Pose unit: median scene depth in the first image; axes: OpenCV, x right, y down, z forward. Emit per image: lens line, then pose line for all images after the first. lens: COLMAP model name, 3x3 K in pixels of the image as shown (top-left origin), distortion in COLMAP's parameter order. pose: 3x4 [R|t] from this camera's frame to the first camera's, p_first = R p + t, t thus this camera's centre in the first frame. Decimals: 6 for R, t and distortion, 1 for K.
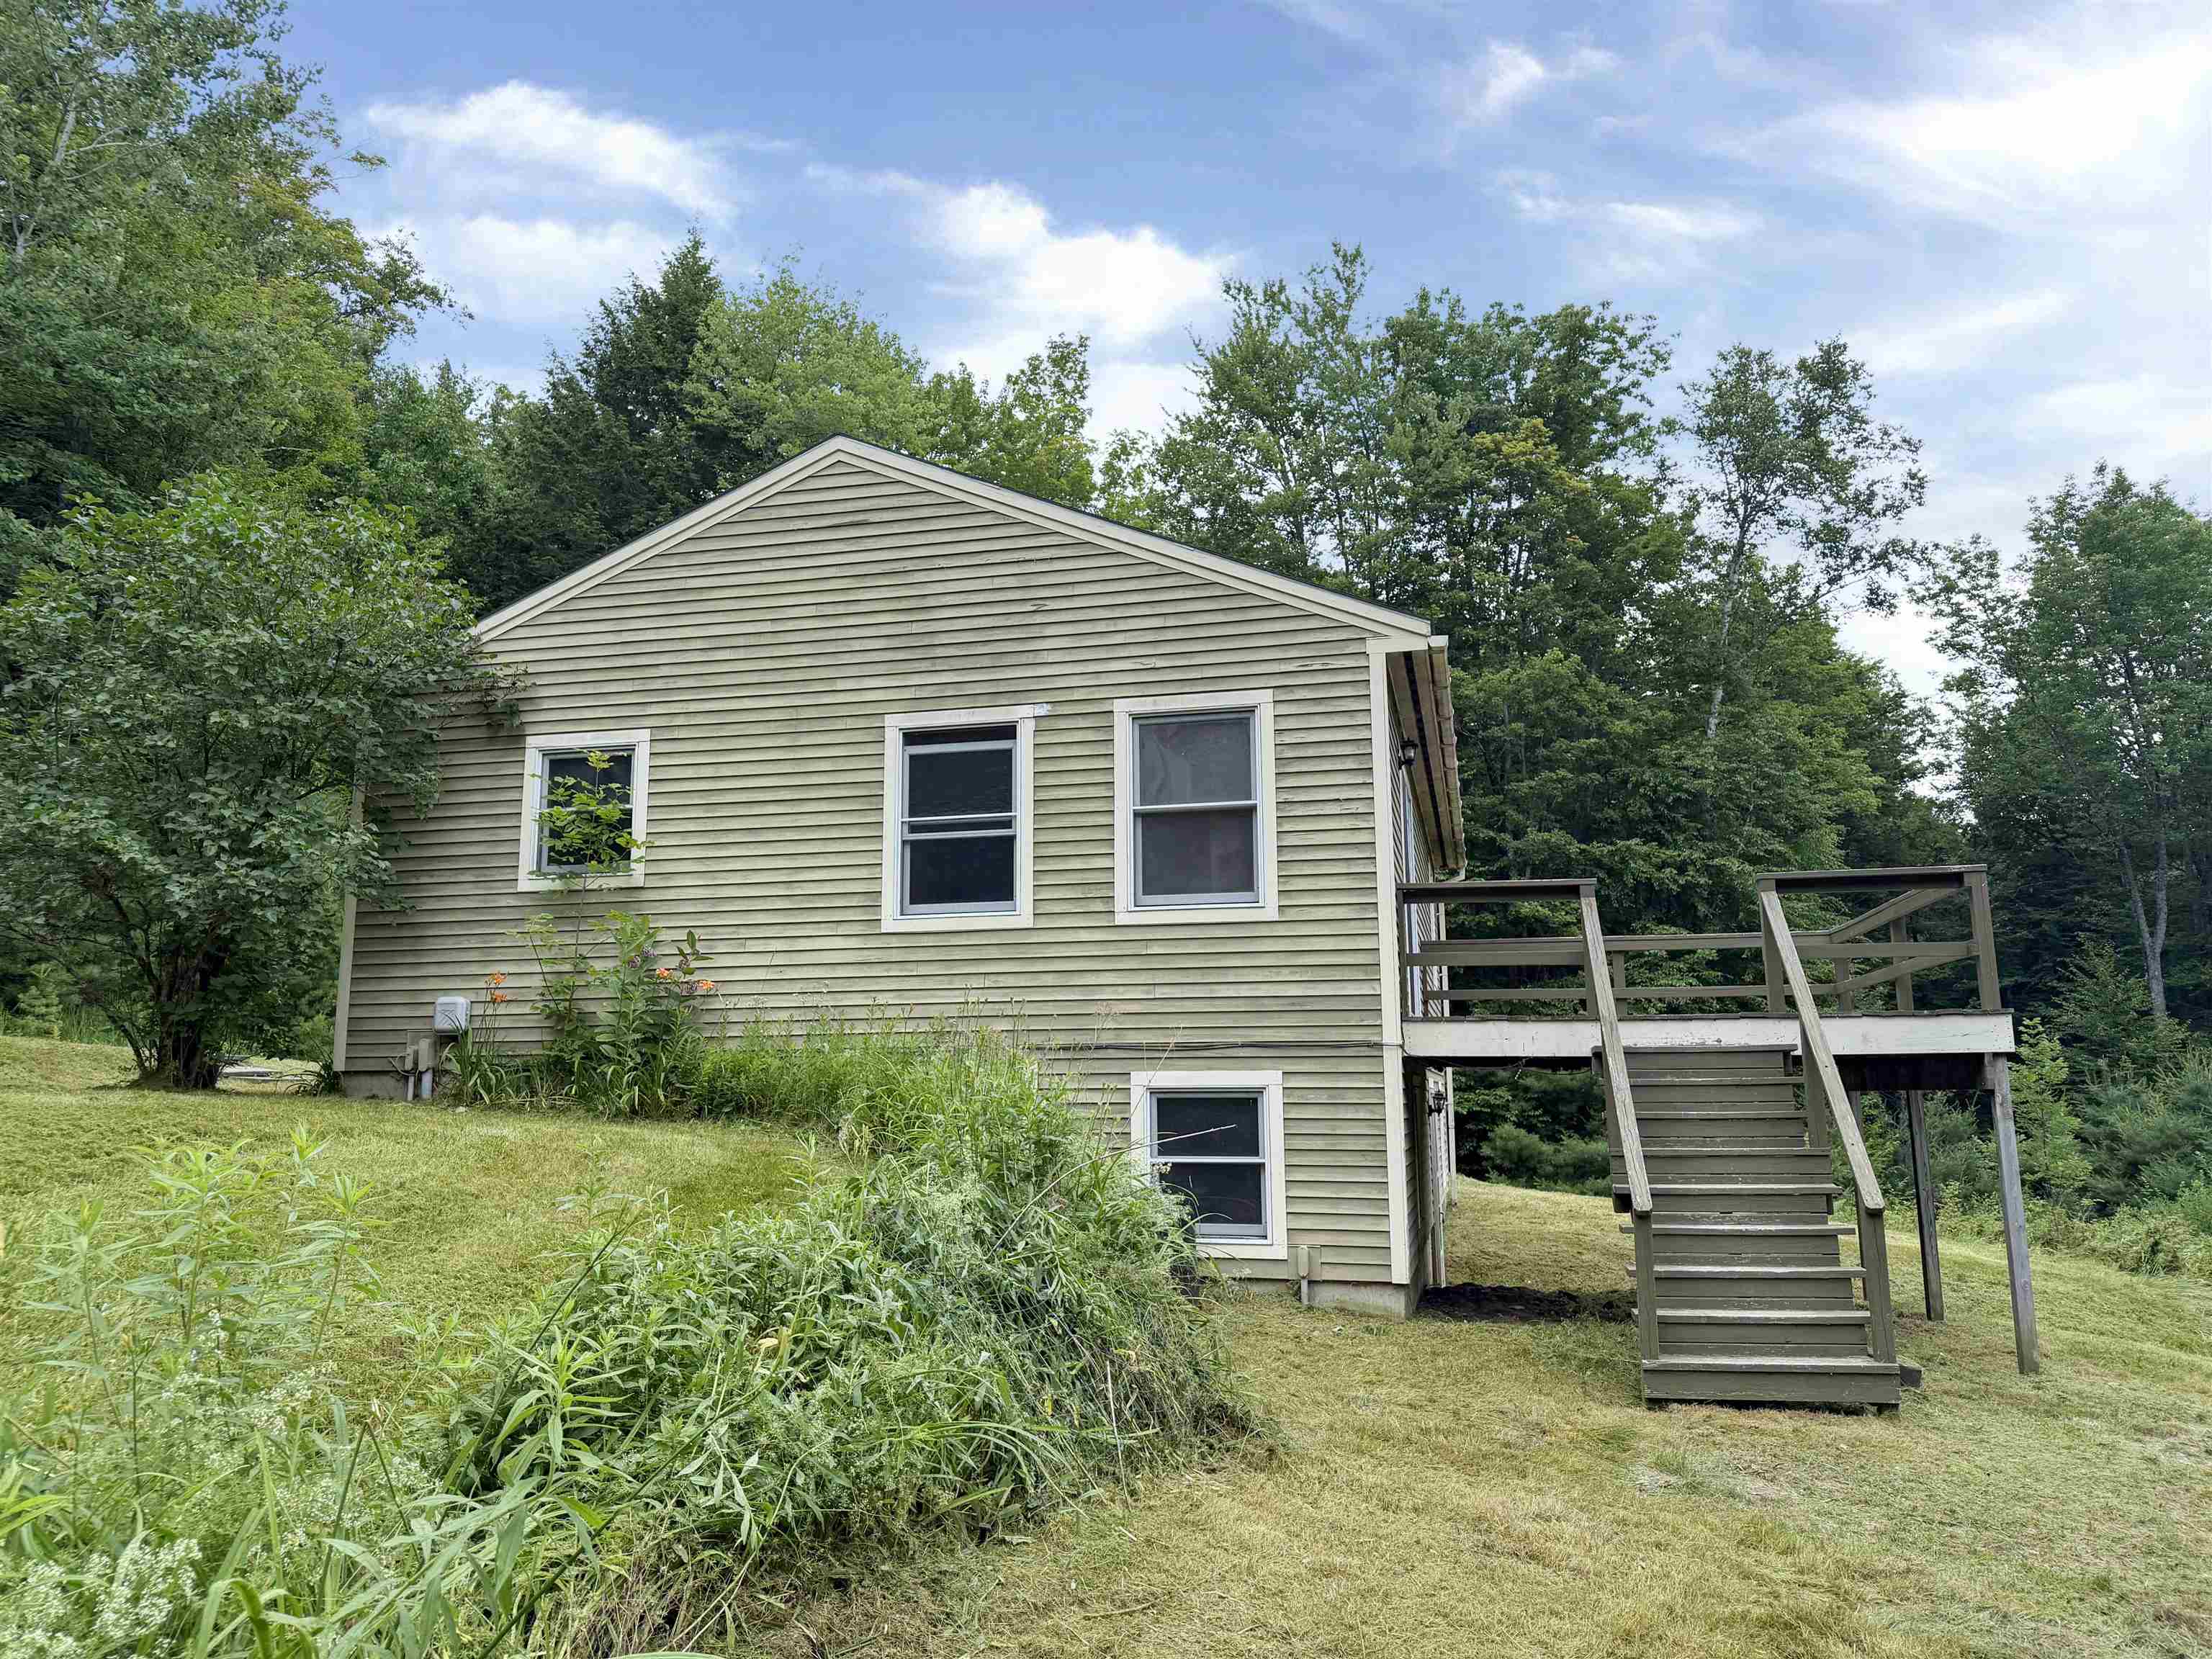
lens RADIAL K [[1551.1, 0, 1106.0], [0, 1551.1, 829.5], [0, 0, 1]] dist [0.107577, -0.189219]
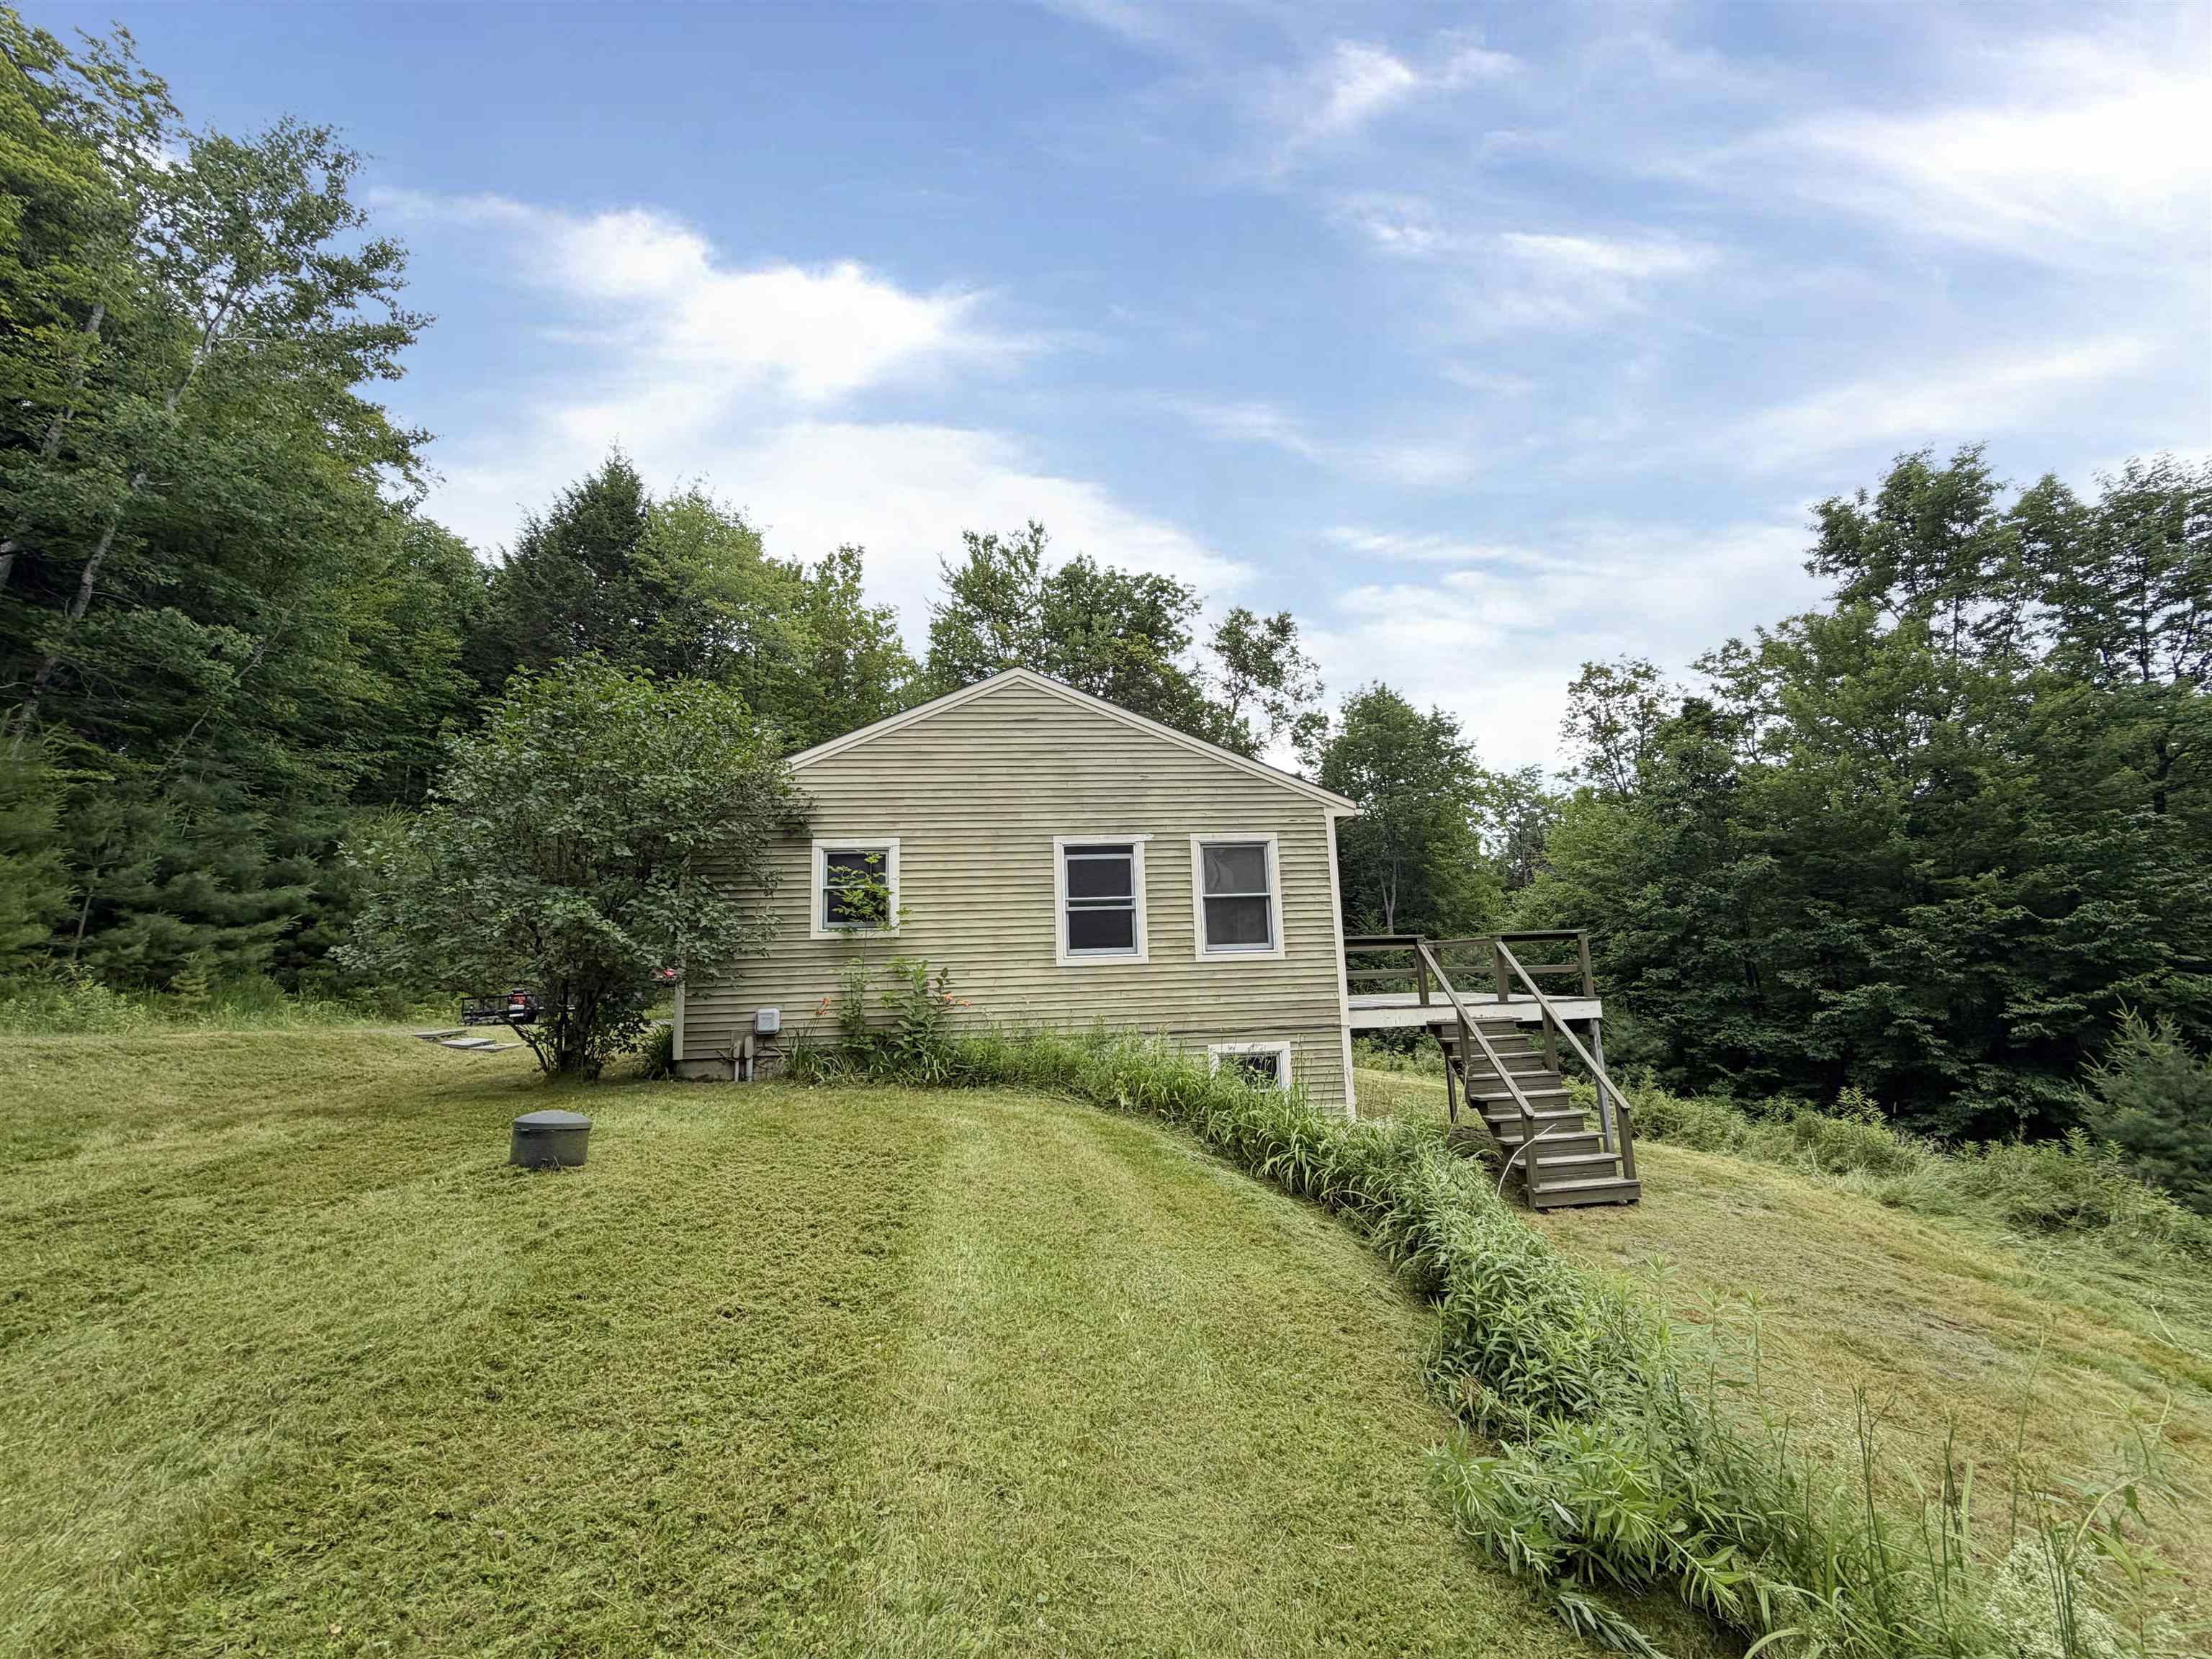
lens RADIAL K [[883.7, 0, 1101.1], [0, 883.7, 838.1], [0, 0, 1]] dist [-0.002208, -0.000131]
pose [[0.940666, 0.026910, 0.338264, -0.417002], [-0.030943, 0.999500, 0.006535, -0.079078], [-0.337919, -0.016614, 0.941029, 0.078092]]
